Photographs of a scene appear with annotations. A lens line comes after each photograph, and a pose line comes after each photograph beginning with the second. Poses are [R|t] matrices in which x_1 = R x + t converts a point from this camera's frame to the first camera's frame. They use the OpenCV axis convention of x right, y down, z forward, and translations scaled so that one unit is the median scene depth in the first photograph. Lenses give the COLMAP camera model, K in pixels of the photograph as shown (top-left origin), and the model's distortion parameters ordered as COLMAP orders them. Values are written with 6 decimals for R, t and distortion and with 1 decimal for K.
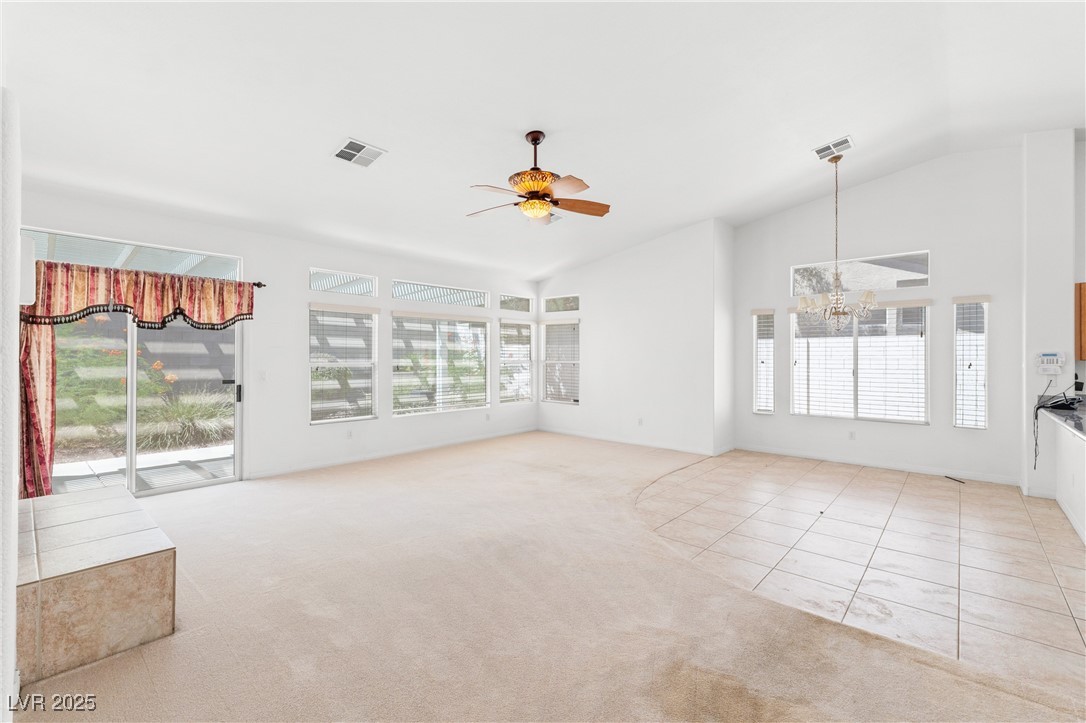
lens RADIAL K [[461.8, 0, 554.3], [0, 461.8, 350.1], [0, 0, 1]] dist [0.000606, 0.000057]
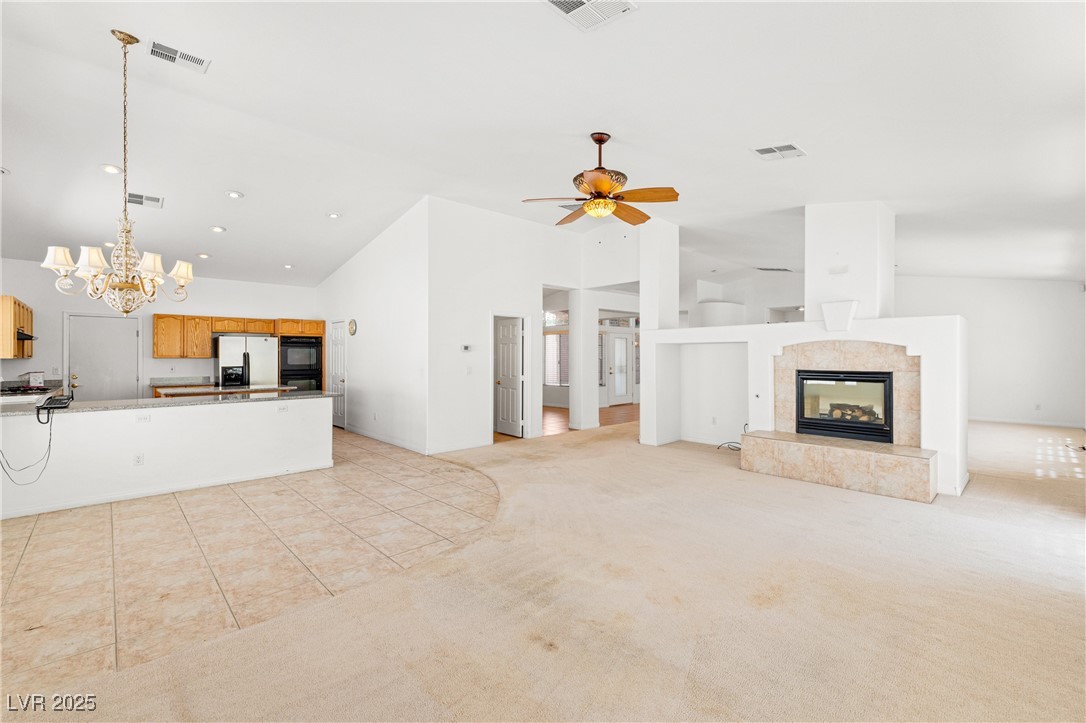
lens RADIAL K [[467.3, 0, 546.5], [0, 467.3, 360.0], [0, 0, 1]] dist [0.003676, 0.000396]
pose [[-0.994549, -0.003279, 0.104223, -0.027085], [-0.004231, 0.999951, -0.008909, 0.026864], [-0.104189, -0.009301, -0.994514, 1.689677]]
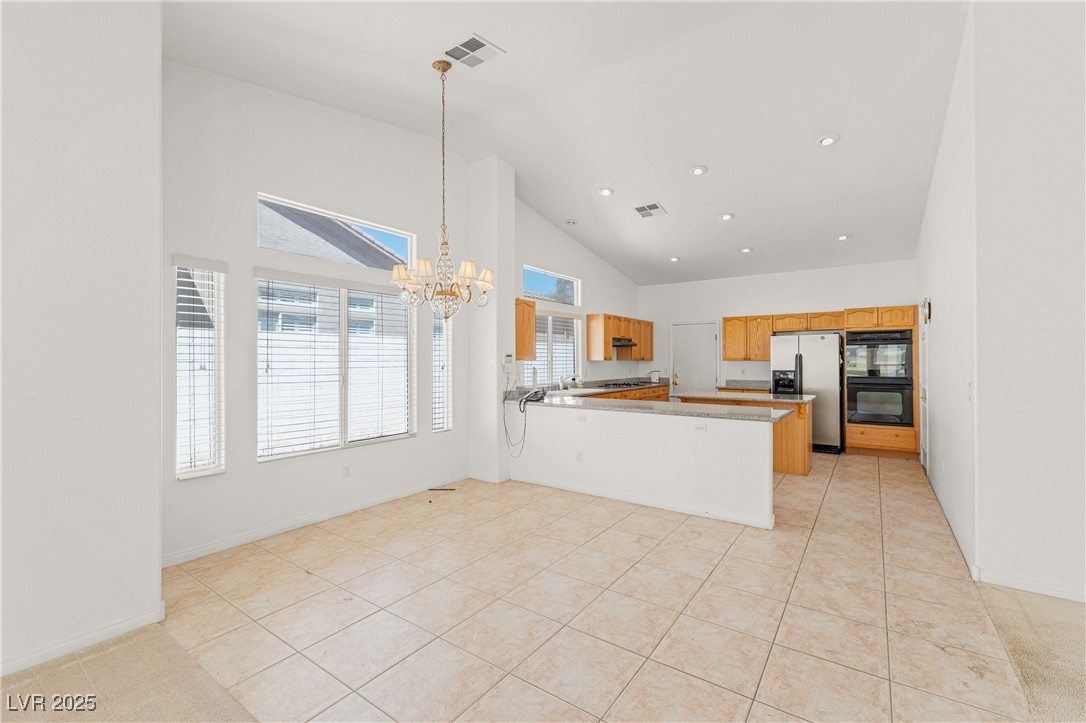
lens RADIAL K [[459.5, 0, 542.6], [0, 459.5, 358.3], [0, 0, 1]] dist [0.001951, 0.000231]
pose [[-0.094006, -0.000193, 0.995572, -0.083330], [-0.015616, 0.999877, -0.001281, 0.015272], [-0.995449, -0.015667, -0.093997, 0.988875]]
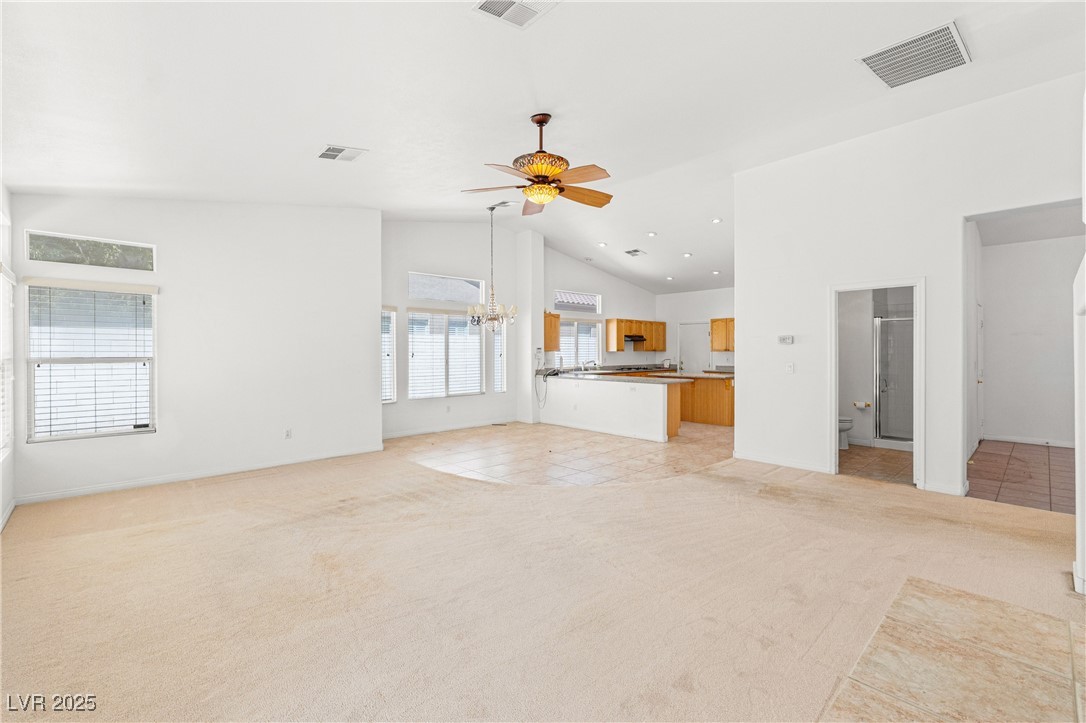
lens RADIAL K [[459.5, 0, 542.6], [0, 459.5, 358.3], [0, 0, 1]] dist [0.001951, 0.000231]
pose [[0.106070, -0.020617, 0.994145, -0.817426], [-0.013560, 0.999662, 0.022178, 0.006559], [-0.994266, -0.015833, 0.105754, 0.754142]]
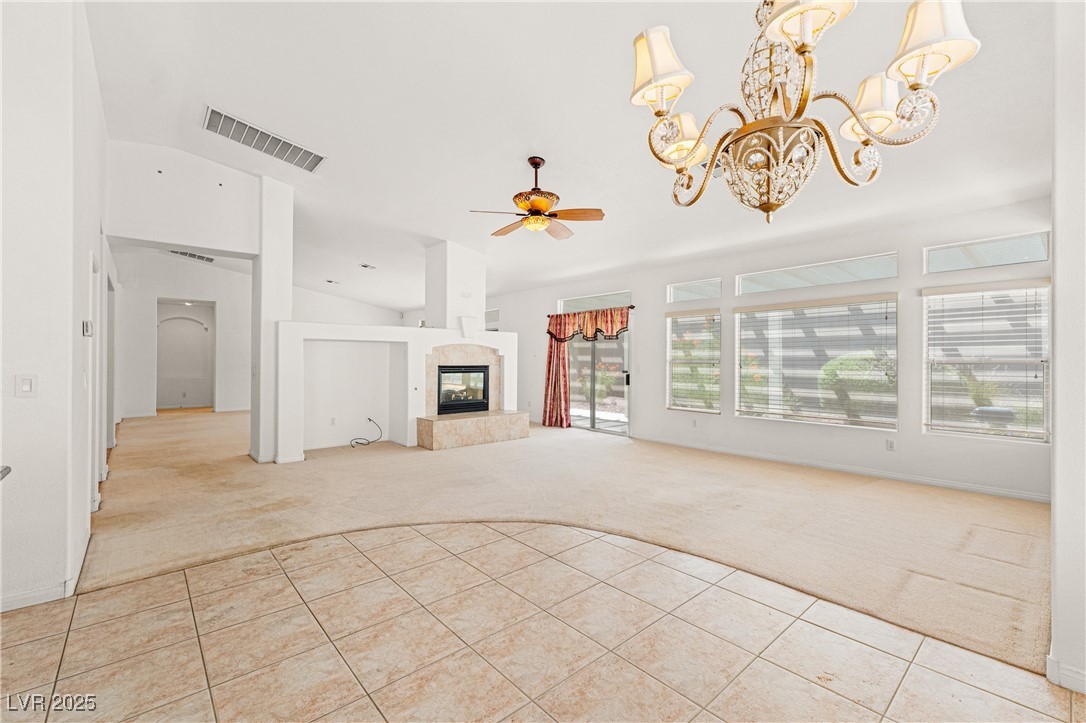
lens RADIAL K [[467.3, 0, 546.5], [0, 467.3, 360.0], [0, 0, 1]] dist [0.003676, 0.000396]
pose [[-0.126878, -0.003153, -0.991913, 0.927052], [0.015041, 0.999874, -0.005102, 0.033902], [0.991804, -0.015567, -0.126815, 0.984674]]
